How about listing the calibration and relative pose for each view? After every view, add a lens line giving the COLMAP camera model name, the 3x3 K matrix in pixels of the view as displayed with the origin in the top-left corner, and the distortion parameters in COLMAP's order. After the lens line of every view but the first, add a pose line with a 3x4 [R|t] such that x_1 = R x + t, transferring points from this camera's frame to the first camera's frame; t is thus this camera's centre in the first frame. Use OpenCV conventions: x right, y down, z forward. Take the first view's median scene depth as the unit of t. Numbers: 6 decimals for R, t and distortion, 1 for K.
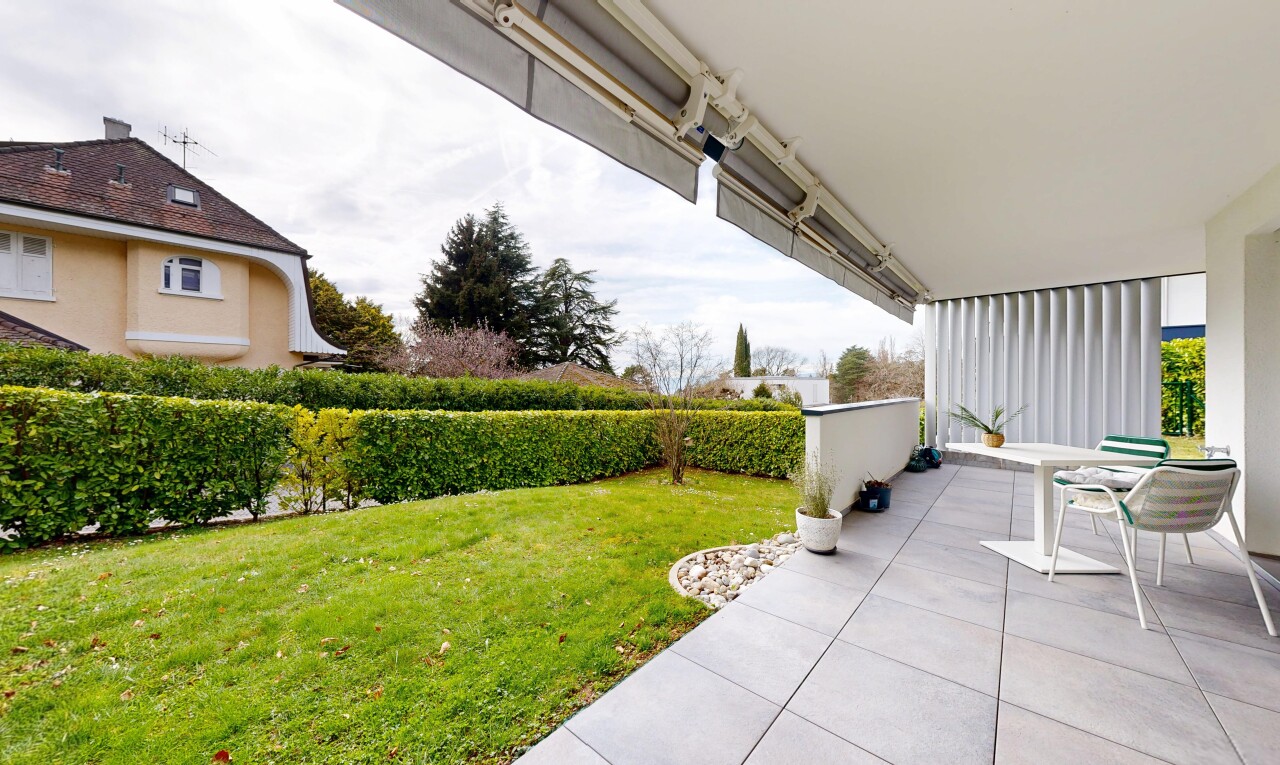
lens RADIAL K [[431.1, 0, 642.3], [0, 431.1, 384.1], [0, 0, 1]] dist [0.000914, -0.000111]
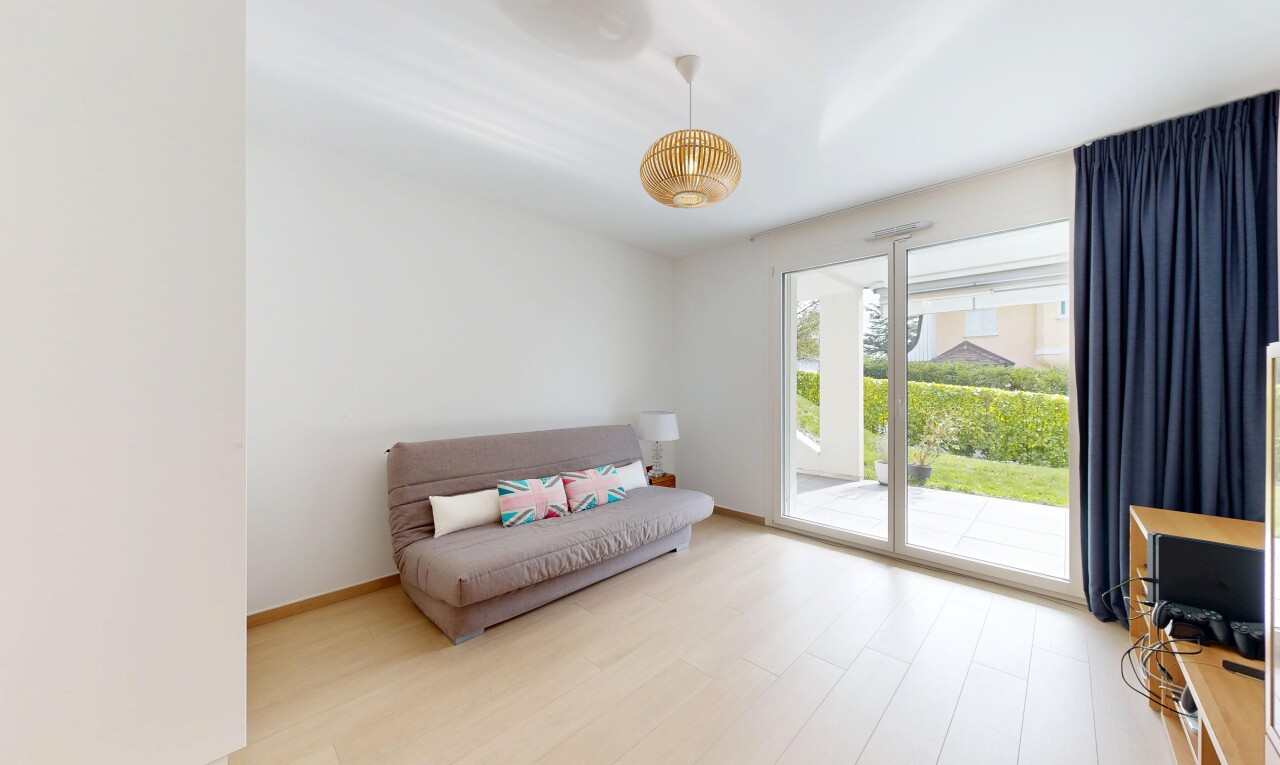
lens RADIAL K [[431.1, 0, 642.3], [0, 431.1, 384.1], [0, 0, 1]] dist [0.000914, -0.000111]
pose [[-0.053320, -0.002430, -0.998574, 0.592567], [-0.001246, 0.999996, -0.002367, -0.003659], [0.998577, 0.001118, -0.053323, -0.447766]]
